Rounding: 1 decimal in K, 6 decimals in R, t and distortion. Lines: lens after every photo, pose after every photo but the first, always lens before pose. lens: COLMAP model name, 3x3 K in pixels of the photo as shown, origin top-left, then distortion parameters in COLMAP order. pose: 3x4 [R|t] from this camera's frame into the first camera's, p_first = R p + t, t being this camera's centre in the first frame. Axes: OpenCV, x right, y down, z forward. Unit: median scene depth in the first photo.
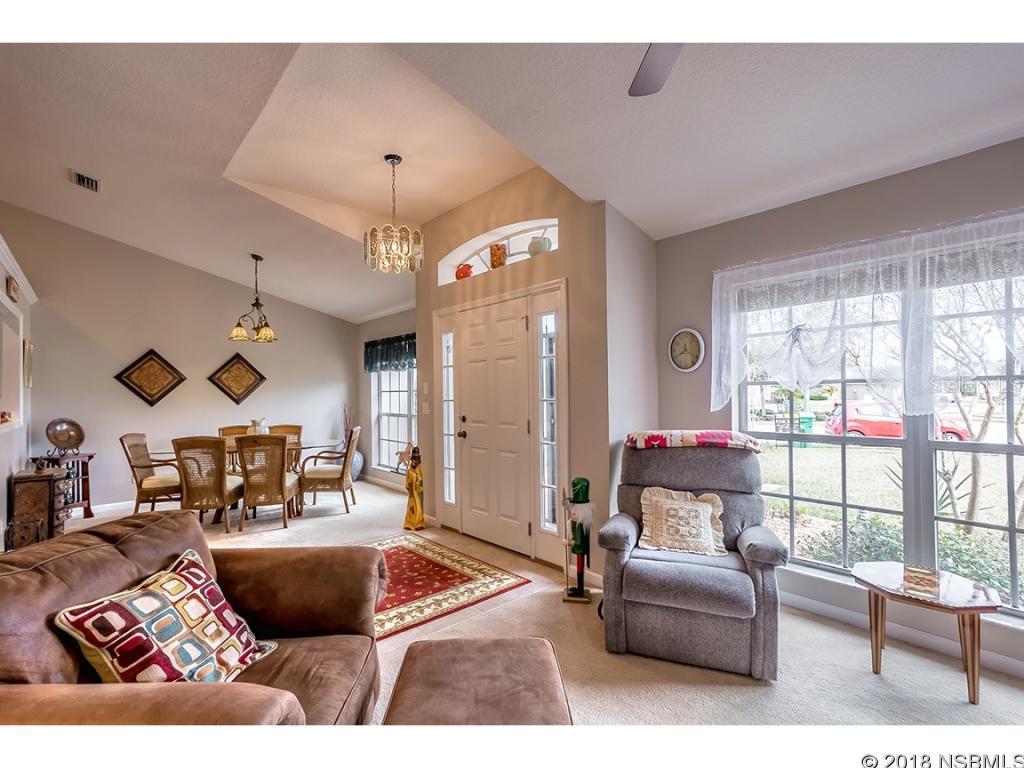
lens RADIAL K [[471.2, 0, 512.3], [0, 471.2, 391.3], [0, 0, 1]] dist [-0.010398, 0.006143]
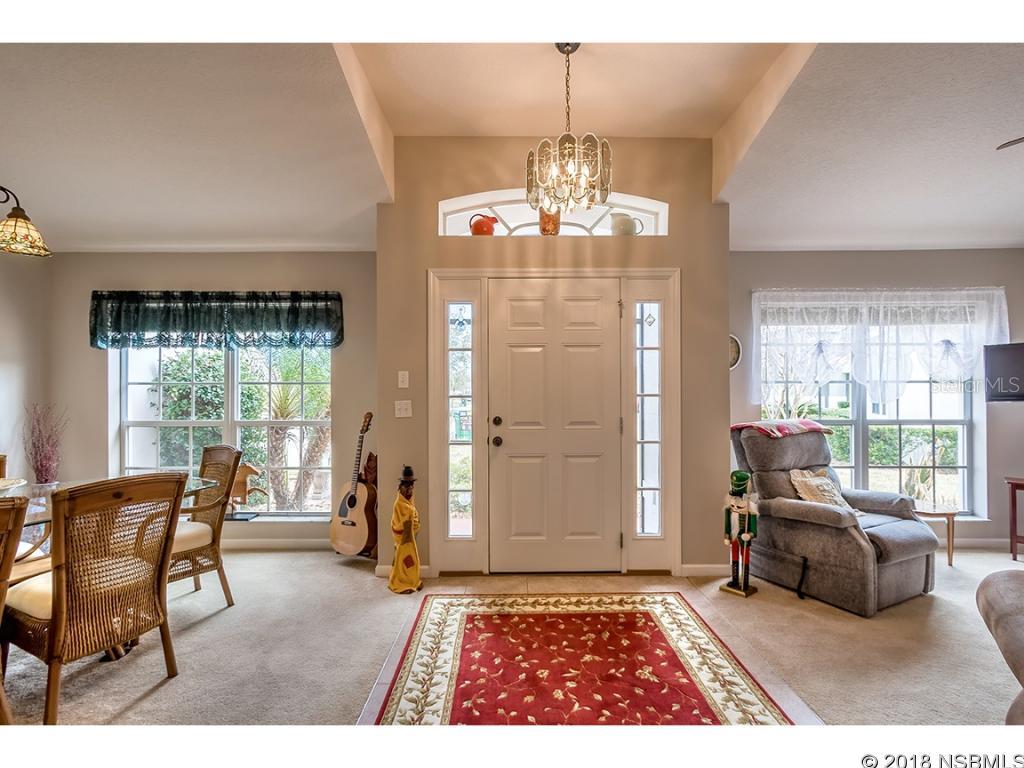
lens RADIAL K [[471.2, 0, 488.7], [0, 471.2, 390.8], [0, 0, 1]] dist [-0.010398, 0.006143]
pose [[0.667176, 0.011660, 0.744809, -0.789973], [-0.007481, 0.999932, -0.008953, 0.020247], [-0.744863, 0.000401, 0.667218, 0.591306]]
